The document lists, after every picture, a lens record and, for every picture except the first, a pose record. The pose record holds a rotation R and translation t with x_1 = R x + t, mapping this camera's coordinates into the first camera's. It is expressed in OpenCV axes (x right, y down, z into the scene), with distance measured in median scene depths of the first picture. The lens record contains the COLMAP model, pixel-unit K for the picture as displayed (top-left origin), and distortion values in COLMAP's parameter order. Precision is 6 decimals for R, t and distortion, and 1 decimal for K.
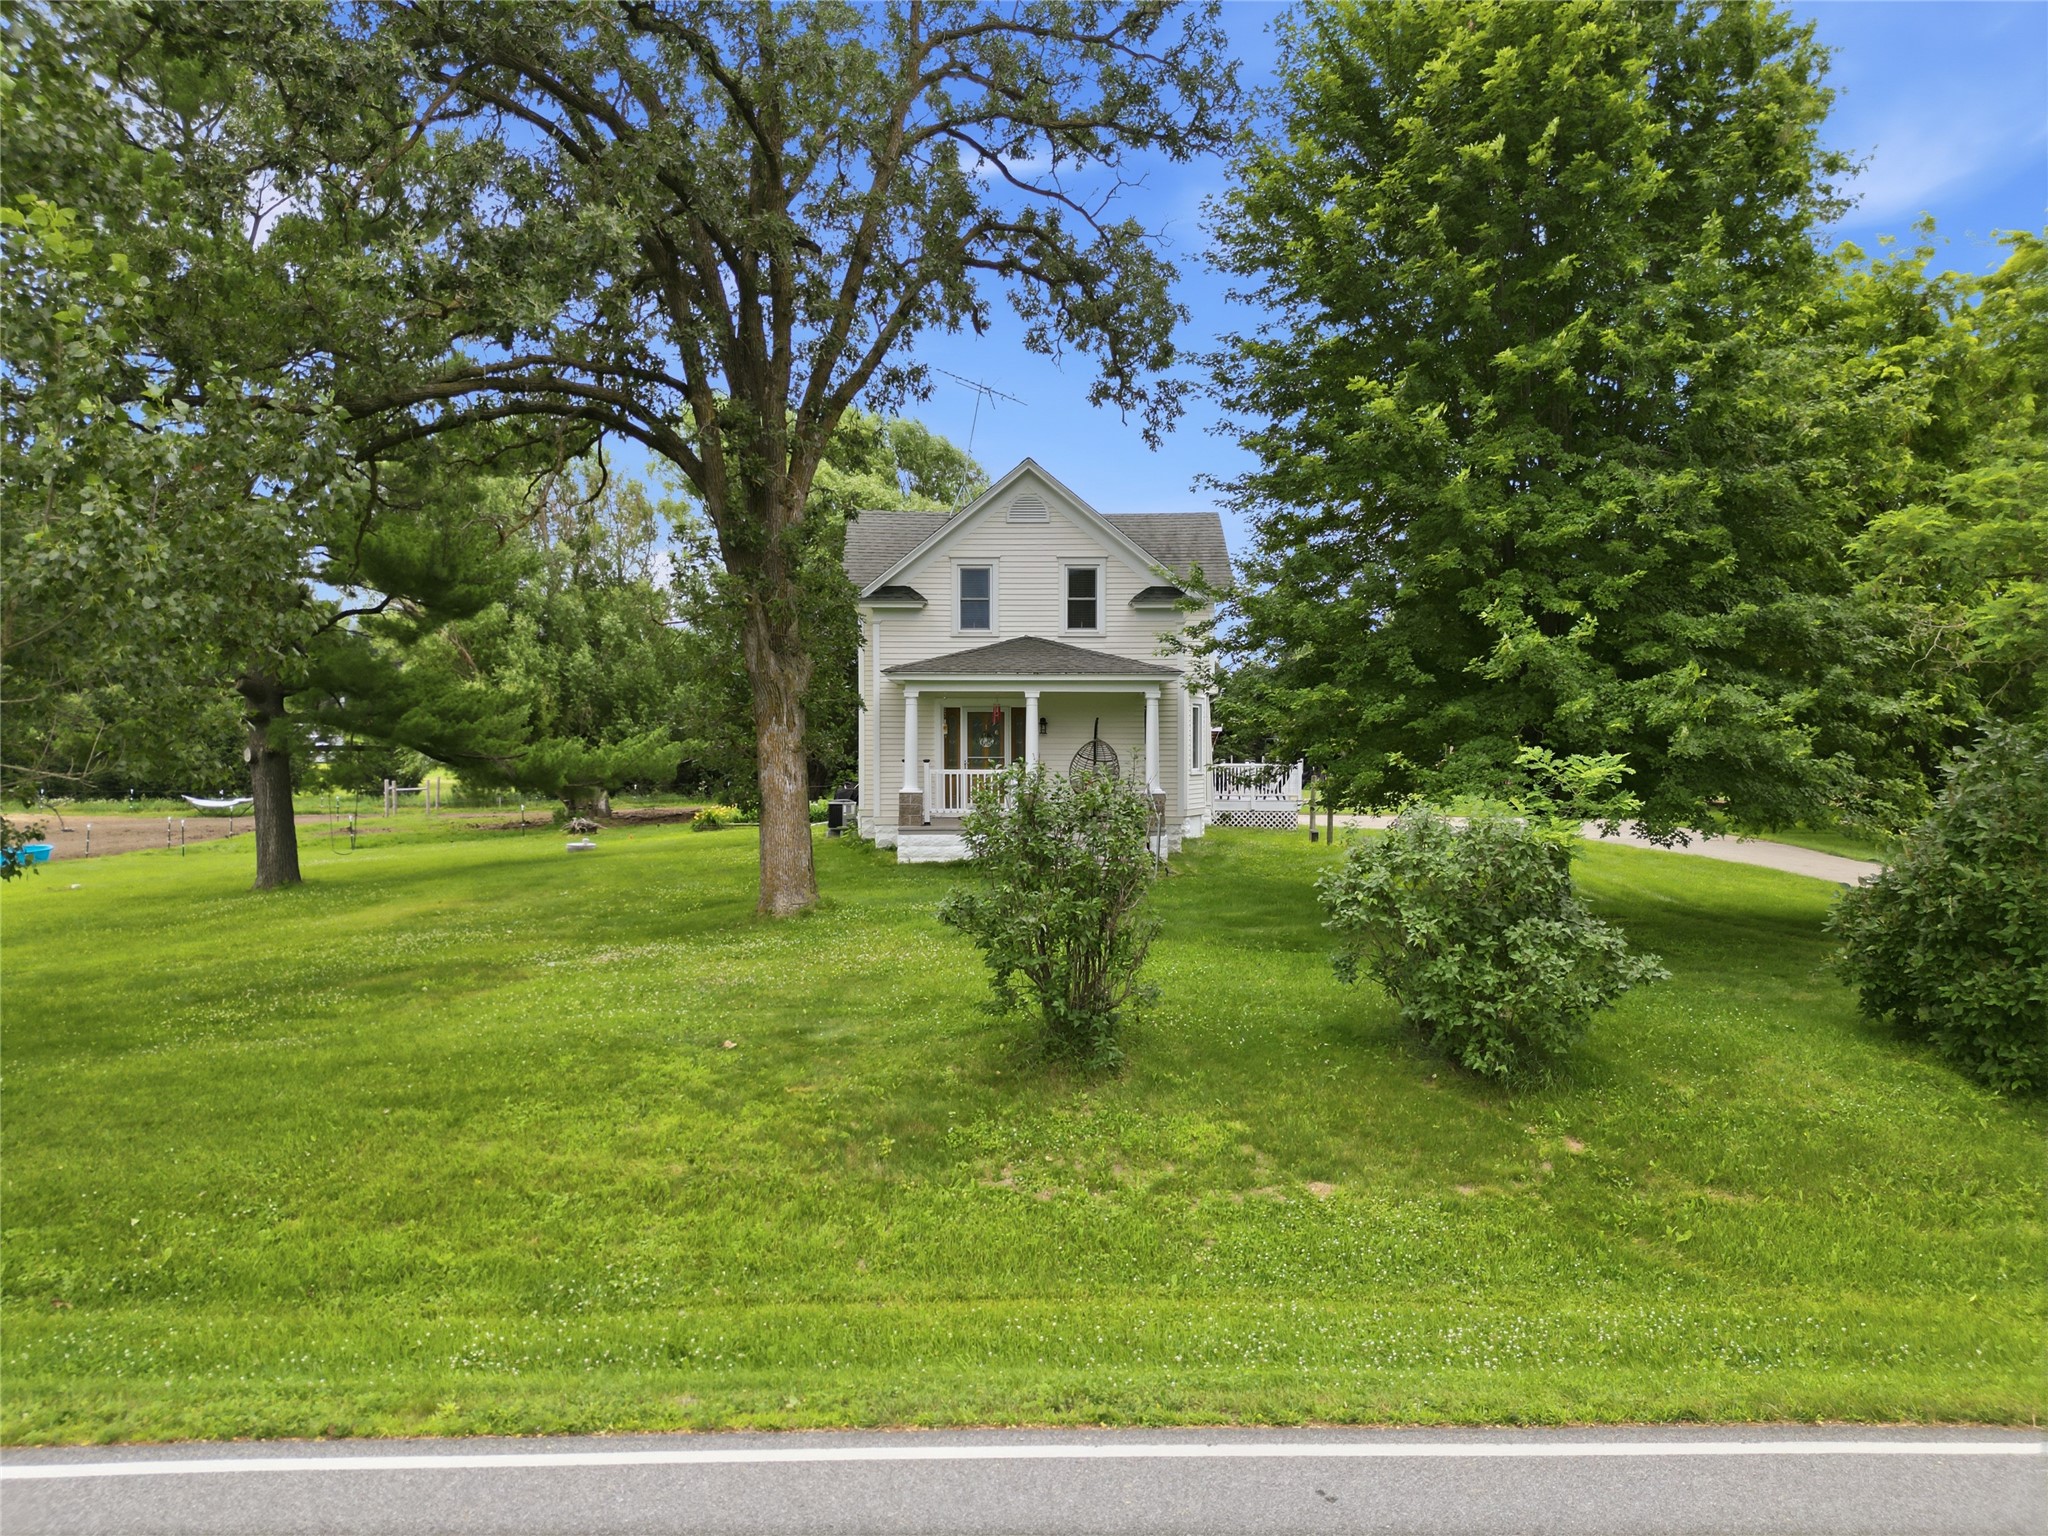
lens RADIAL K [[1444.5, 0, 1033.4], [0, 1444.5, 776.2], [0, 0, 1]] dist [0.041807, -0.031870]
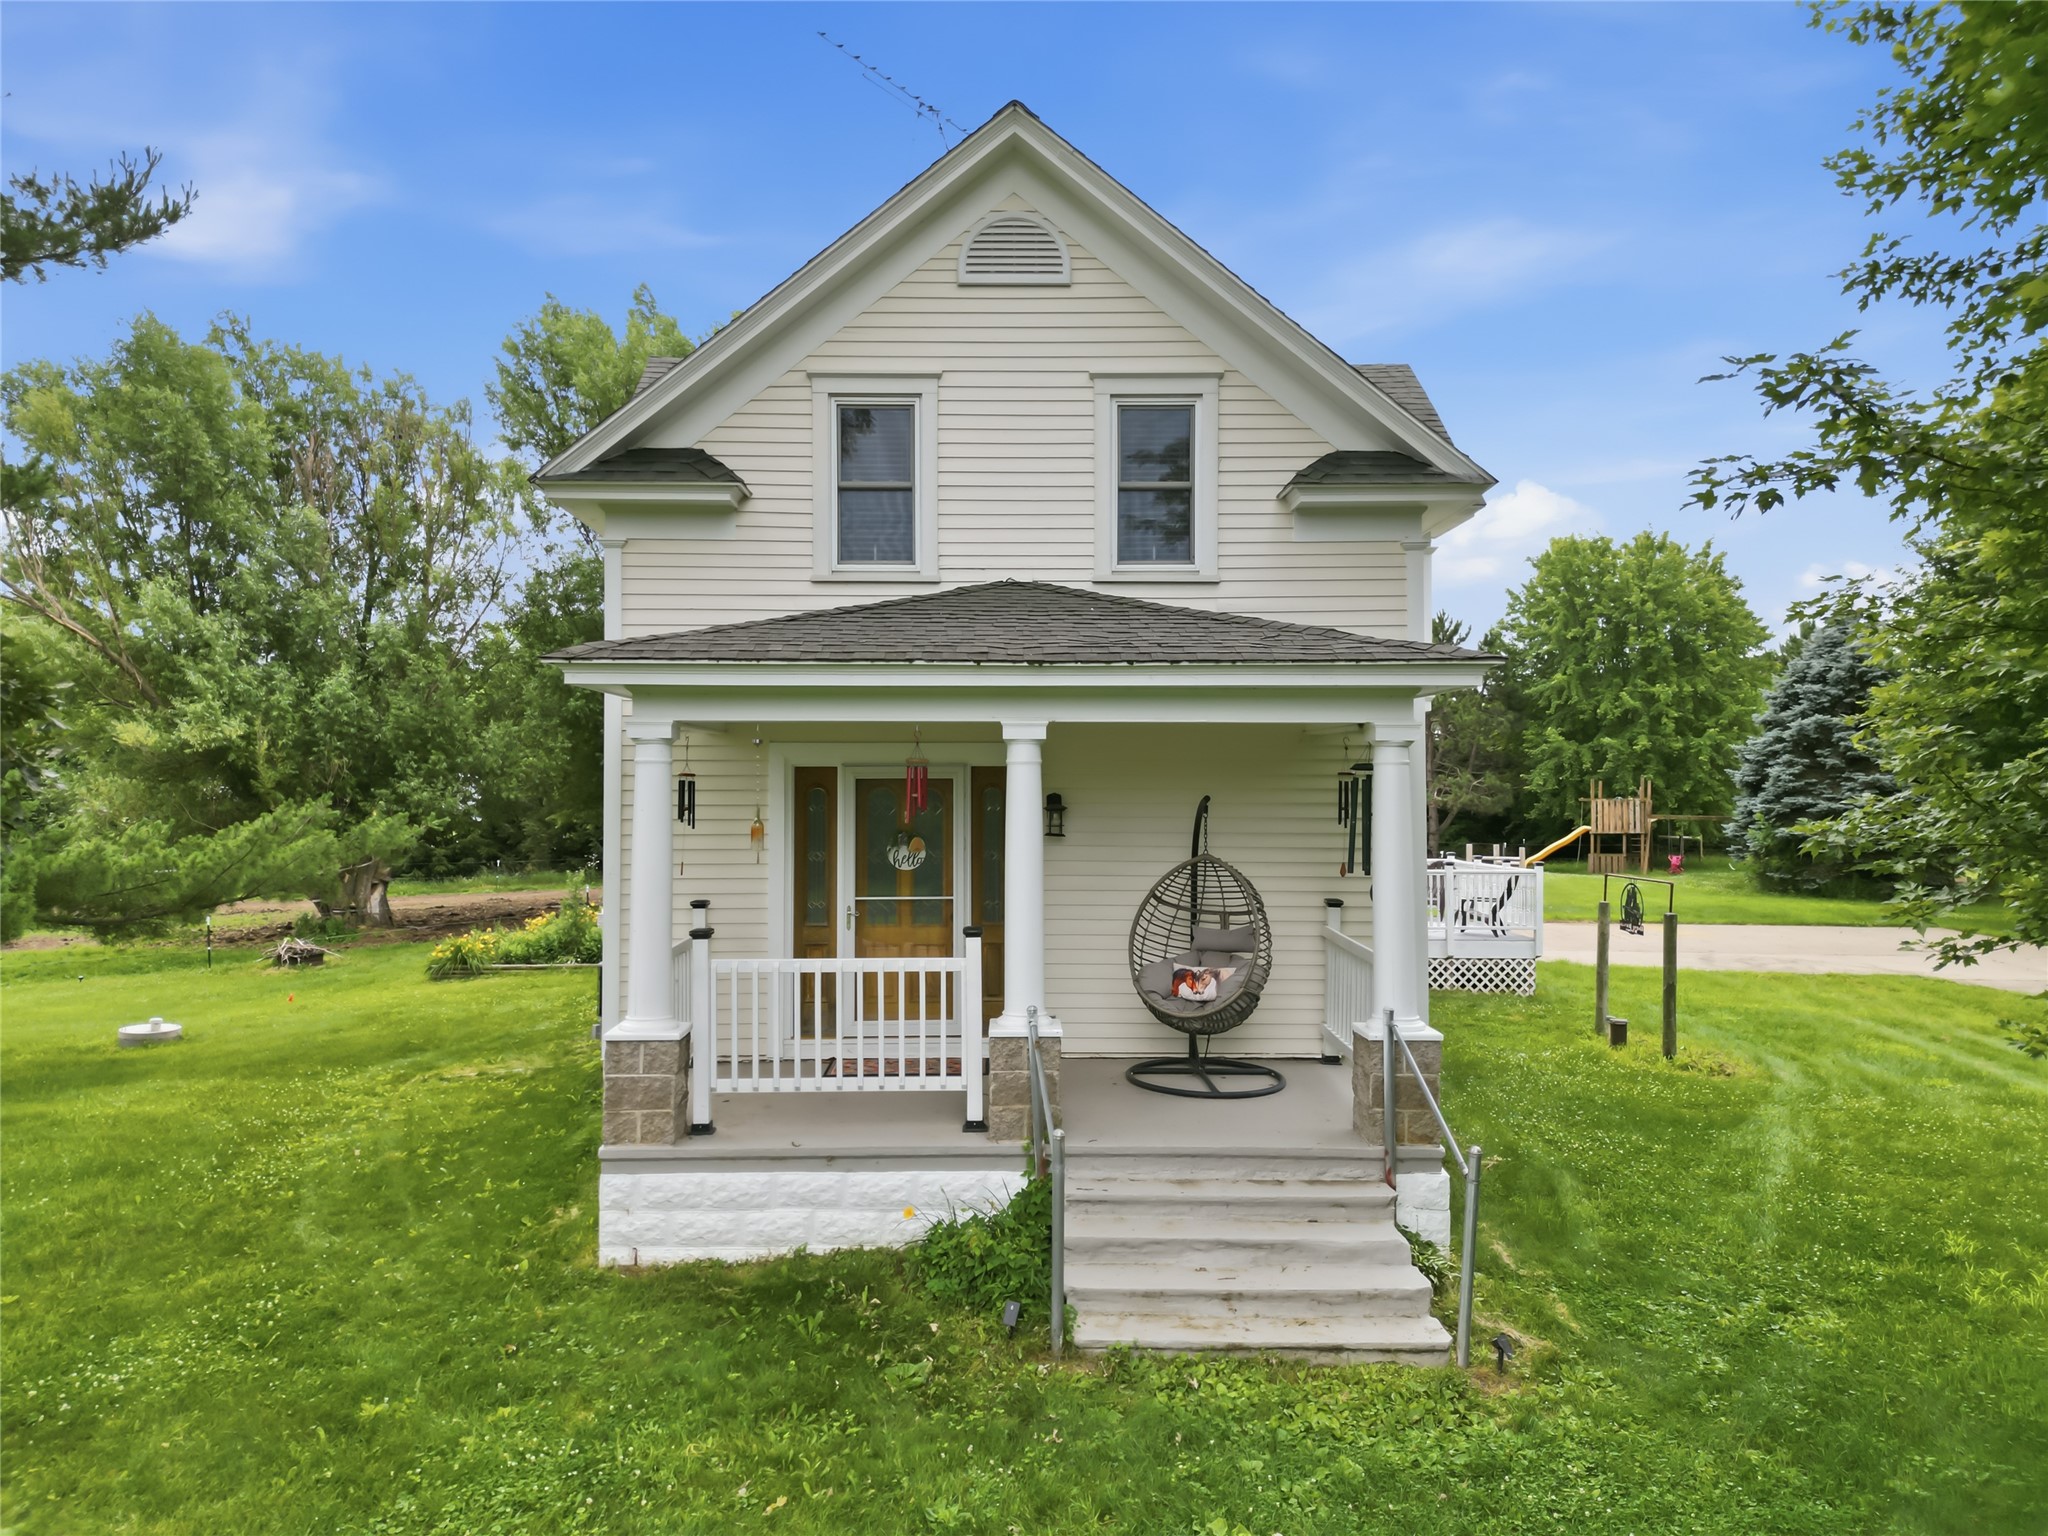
lens RADIAL K [[1444.5, 0, 1021.2], [0, 1444.5, 765.9], [0, 0, 1]] dist [0.041807, -0.031870]
pose [[0.999988, -0.002246, -0.004284, -0.000362], [0.002074, 0.999214, -0.039596, -0.032907], [0.004370, 0.039586, 0.999207, 0.623619]]
